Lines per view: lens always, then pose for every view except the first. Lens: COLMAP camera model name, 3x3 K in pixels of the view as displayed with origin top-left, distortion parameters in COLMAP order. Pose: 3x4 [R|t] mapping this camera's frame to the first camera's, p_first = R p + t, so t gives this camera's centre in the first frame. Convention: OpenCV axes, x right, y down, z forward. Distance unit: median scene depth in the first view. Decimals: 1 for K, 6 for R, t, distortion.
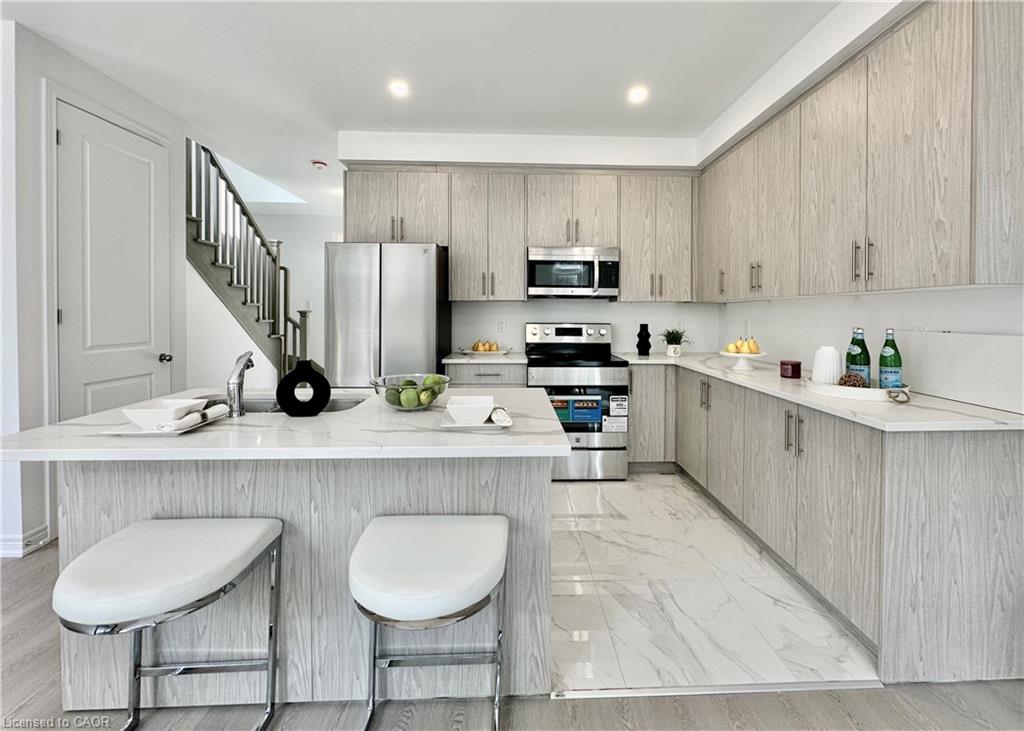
lens RADIAL K [[447.0, 0, 534.1], [0, 447.0, 322.5], [0, 0, 1]] dist [0.000354, 0.000867]
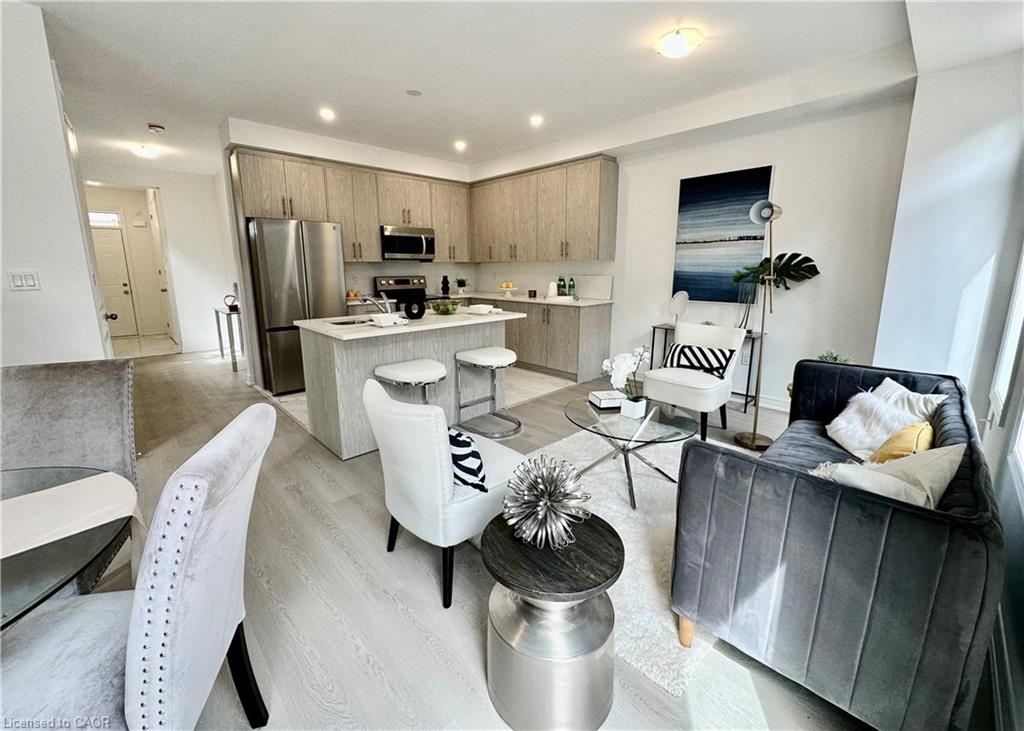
lens RADIAL K [[421.6, 0, 509.7], [0, 421.6, 356.6], [0, 0, 1]] dist [-0.000486, 0.000244]
pose [[0.745131, -0.148978, 0.650066, -1.142902], [0.023184, 0.979928, 0.197999, -0.012440], [-0.666515, -0.132464, 0.733628, -0.662103]]
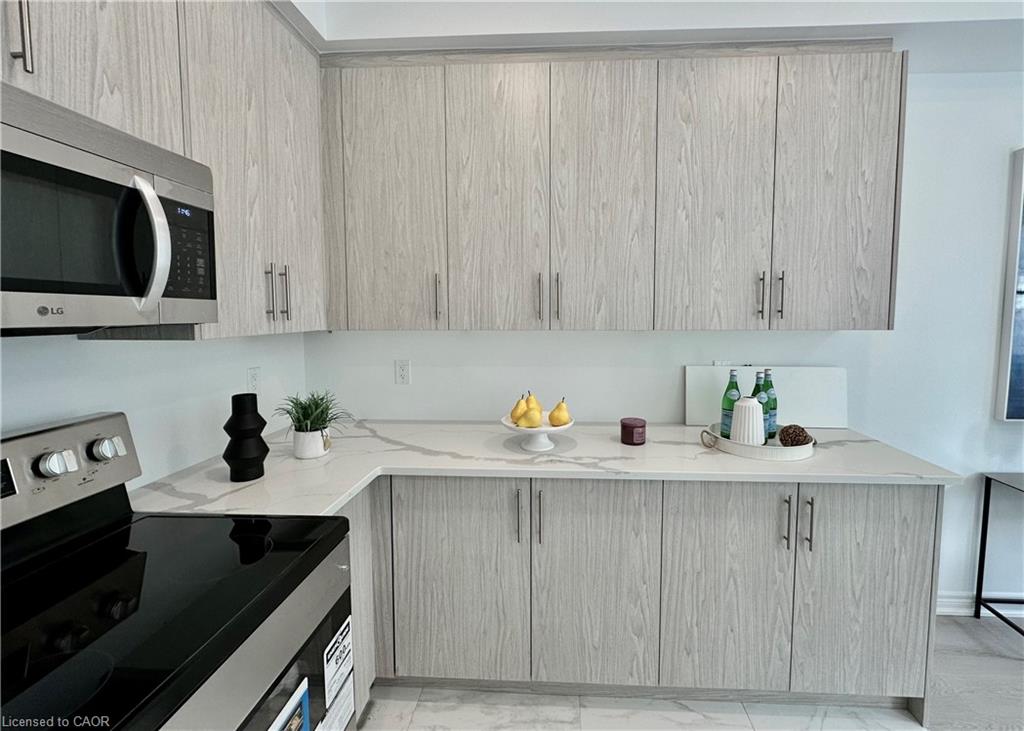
lens RADIAL K [[447.0, 0, 538.3], [0, 447.0, 340.0], [0, 0, 1]] dist [0.000354, 0.000867]
pose [[0.091241, -0.068867, 0.993445, -0.172165], [0.021026, 0.997517, 0.067218, -0.108271], [-0.995607, 0.014756, 0.092463, 1.246793]]
